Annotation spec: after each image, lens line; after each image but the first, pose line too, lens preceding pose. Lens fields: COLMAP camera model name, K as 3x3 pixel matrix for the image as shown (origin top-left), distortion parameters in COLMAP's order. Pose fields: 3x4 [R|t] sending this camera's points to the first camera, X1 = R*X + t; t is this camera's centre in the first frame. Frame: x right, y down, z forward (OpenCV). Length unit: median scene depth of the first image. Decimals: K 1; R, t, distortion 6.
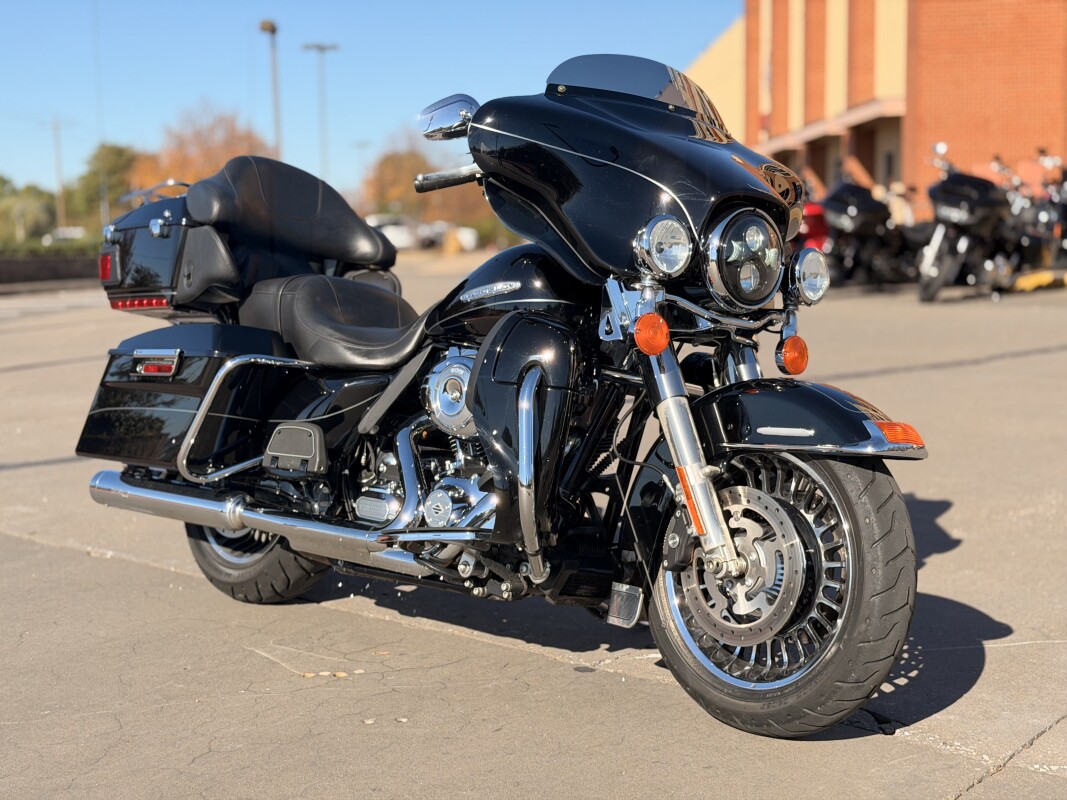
lens RADIAL K [[1554.3, 0, 533.4], [0, 1554.3, 416.2], [0, 0, 1]] dist [0.162890, -0.067068]
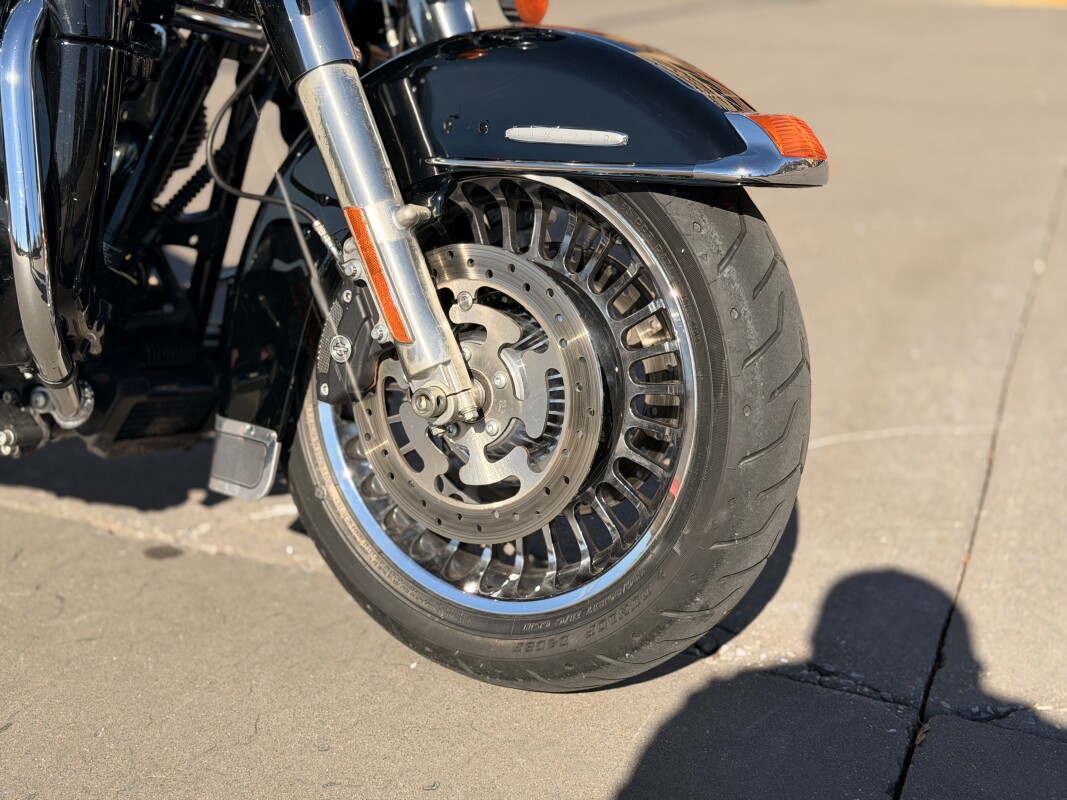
lens RADIAL K [[1554.3, 0, 533.4], [0, 1554.3, 416.2], [0, 0, 1]] dist [0.162890, -0.067068]
pose [[0.957720, -0.060792, 0.281206, 0.003571], [0.002276, 0.978991, 0.203889, -0.004391], [-0.287693, -0.194629, 0.937738, 0.490028]]
